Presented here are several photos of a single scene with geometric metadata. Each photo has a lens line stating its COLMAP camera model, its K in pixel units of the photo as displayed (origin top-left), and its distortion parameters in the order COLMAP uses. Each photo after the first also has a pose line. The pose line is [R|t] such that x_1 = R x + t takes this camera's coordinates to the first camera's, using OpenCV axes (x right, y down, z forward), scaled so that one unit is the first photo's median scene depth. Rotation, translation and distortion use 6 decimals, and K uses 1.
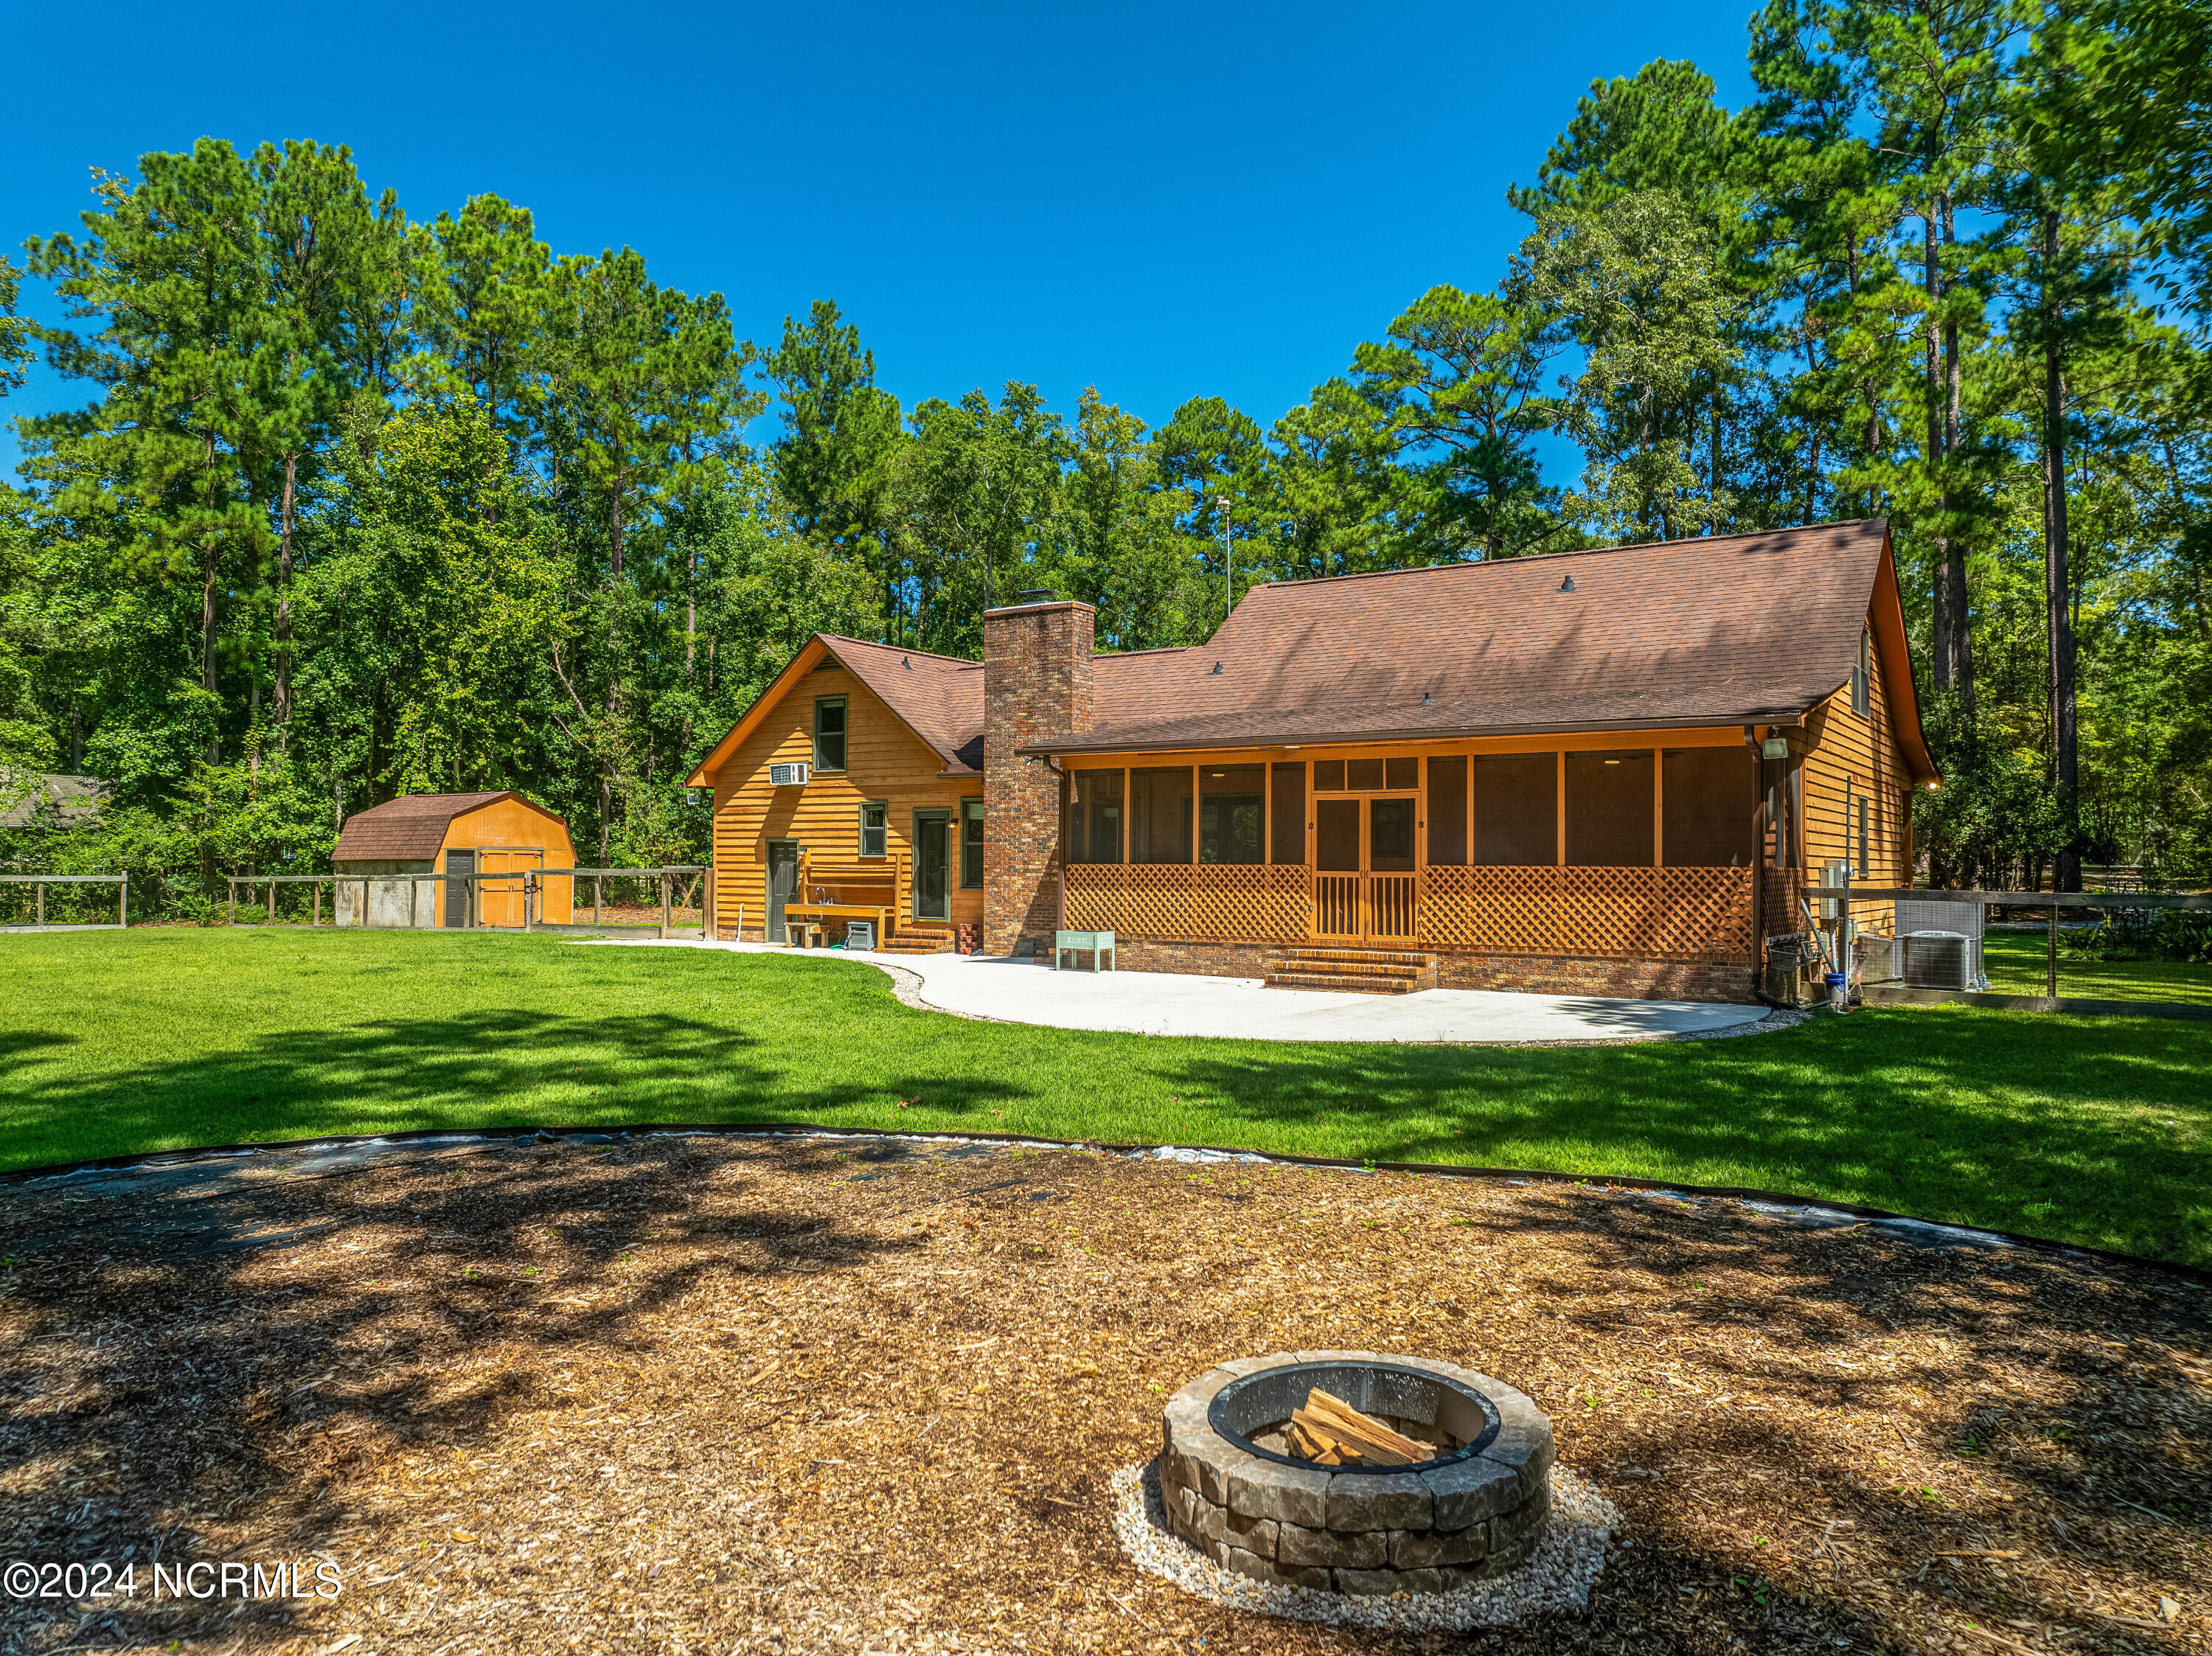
lens RADIAL K [[1543.2, 0, 1107.5], [0, 1543.2, 834.0], [0, 0, 1]] dist [-0.041177, -0.000828]
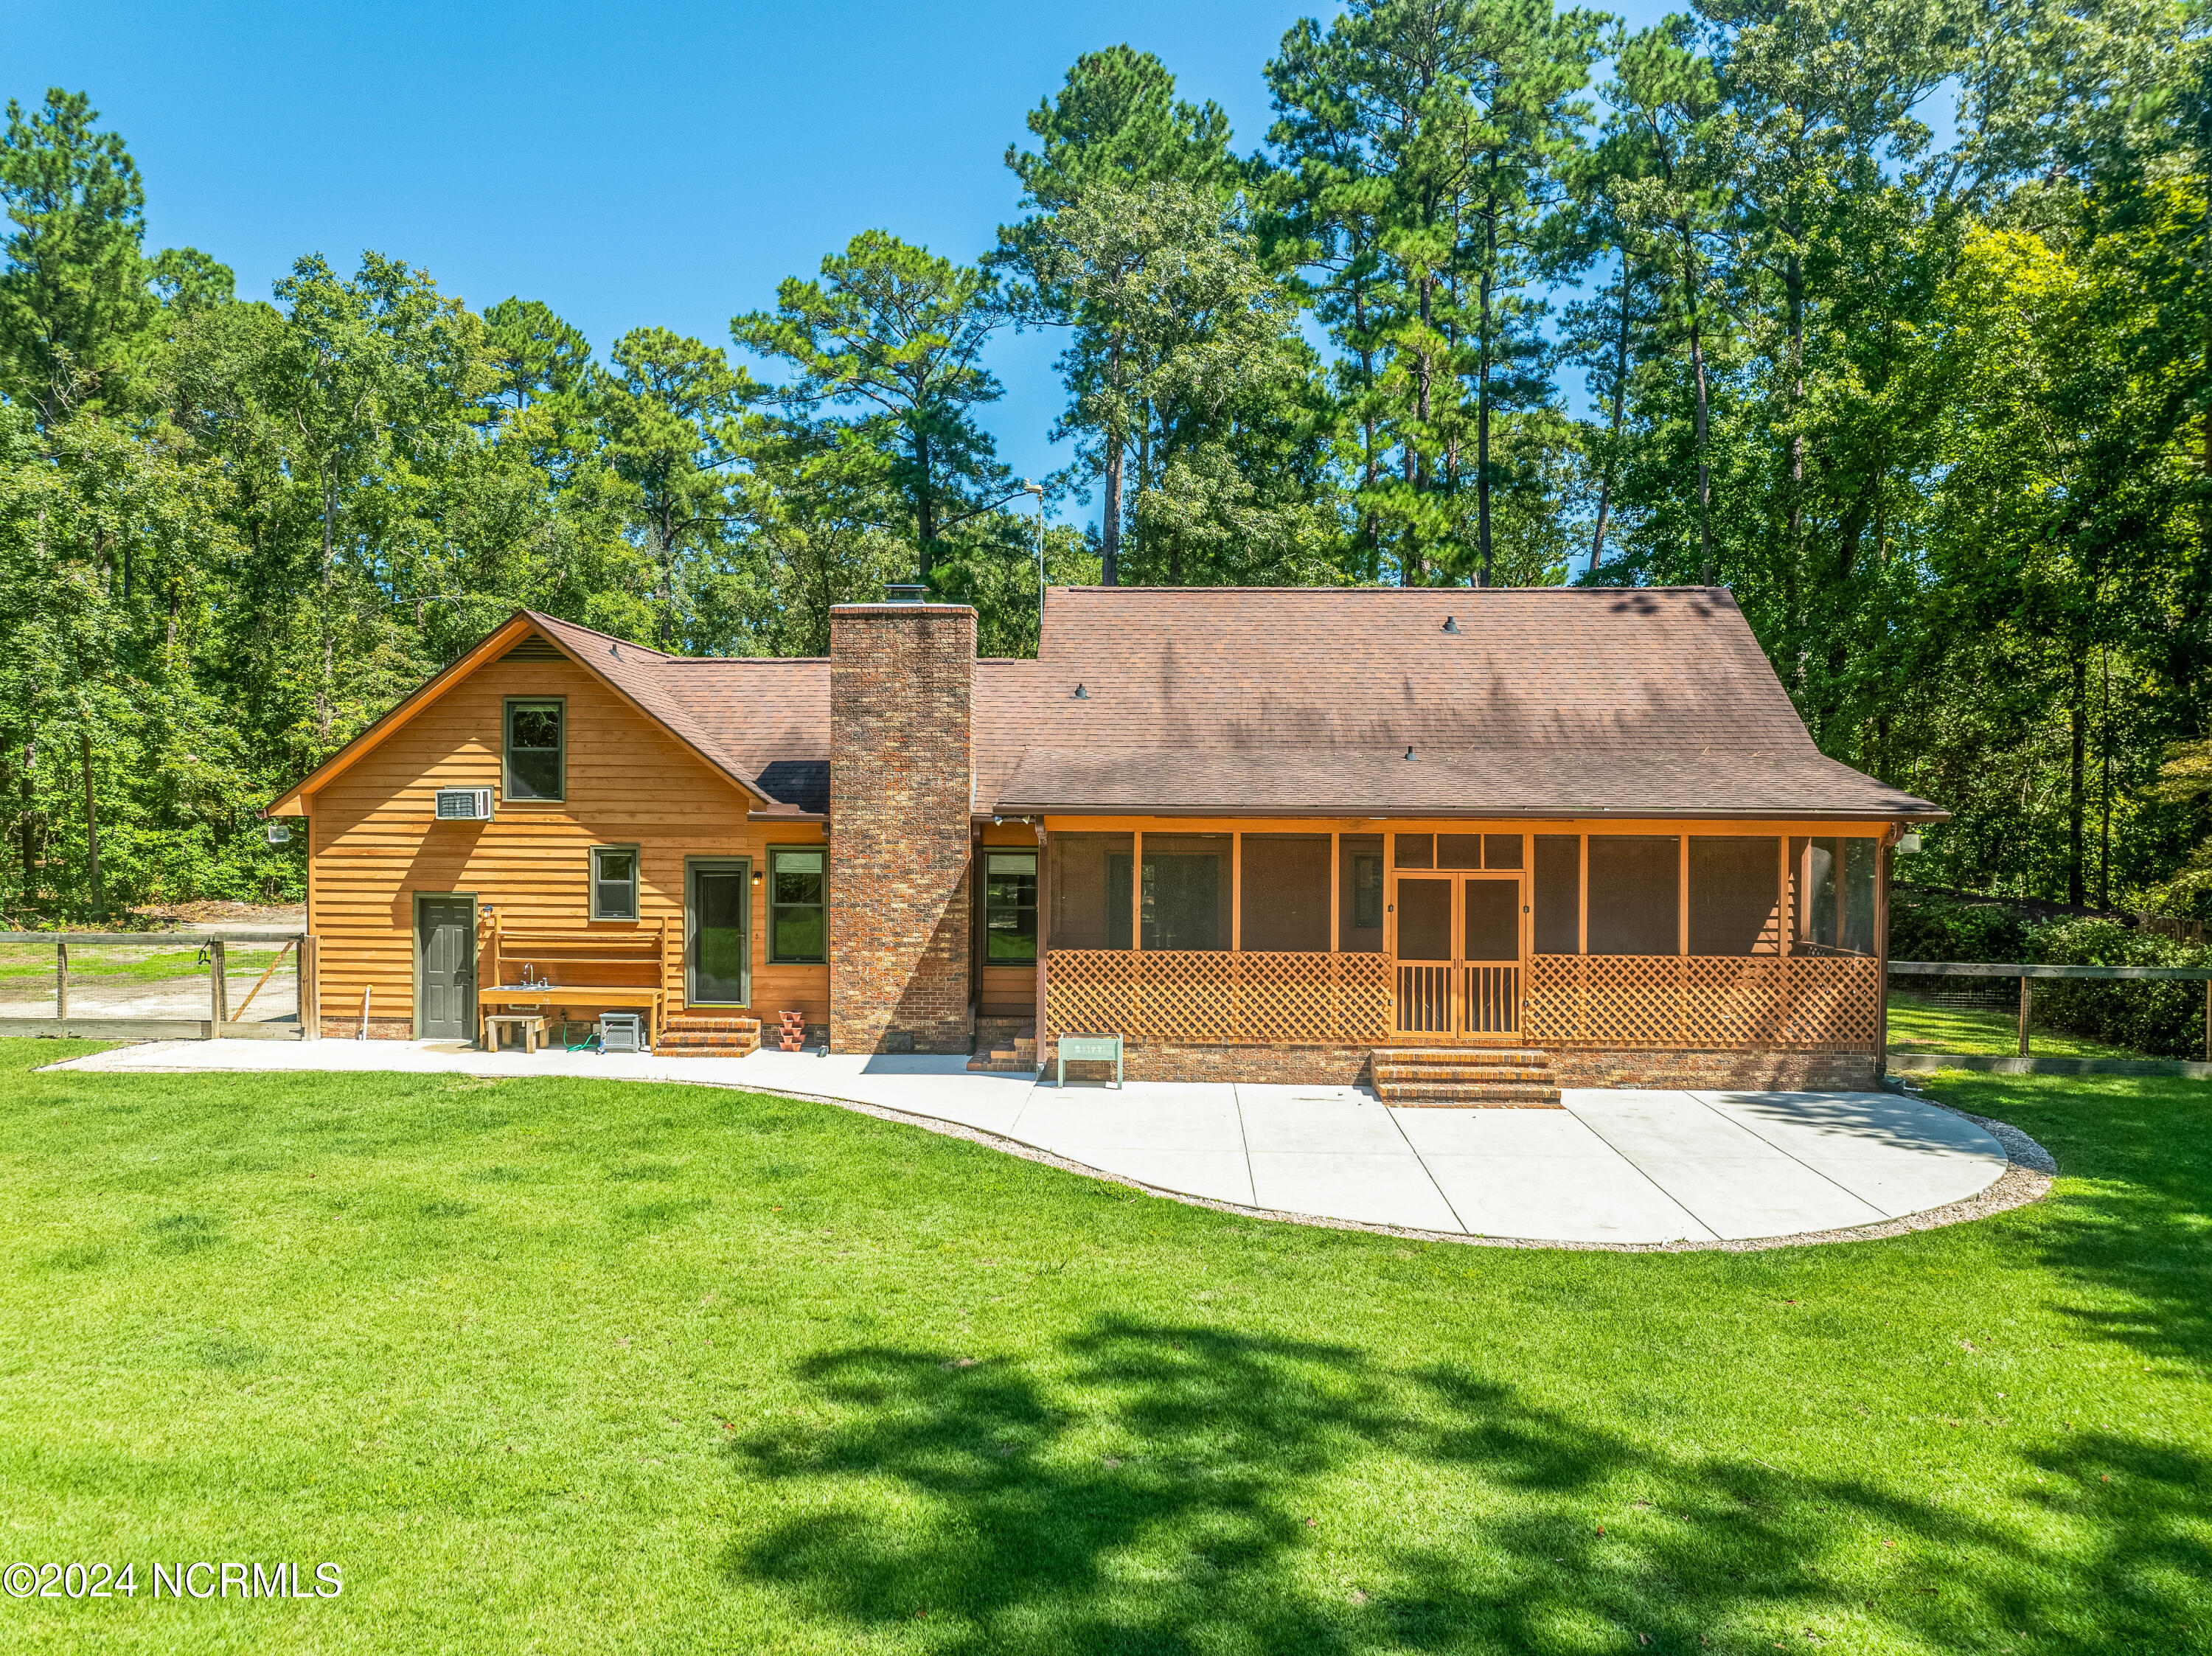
lens RADIAL K [[1551.6, 0, 1087.1], [0, 1551.6, 822.3], [0, 0, 1]] dist [-0.048078, 0.026177]
pose [[0.850788, -0.005485, 0.525481, -0.478049], [-0.012434, 0.999456, 0.030563, -0.079116], [-0.525362, -0.032536, 0.850256, 0.350541]]
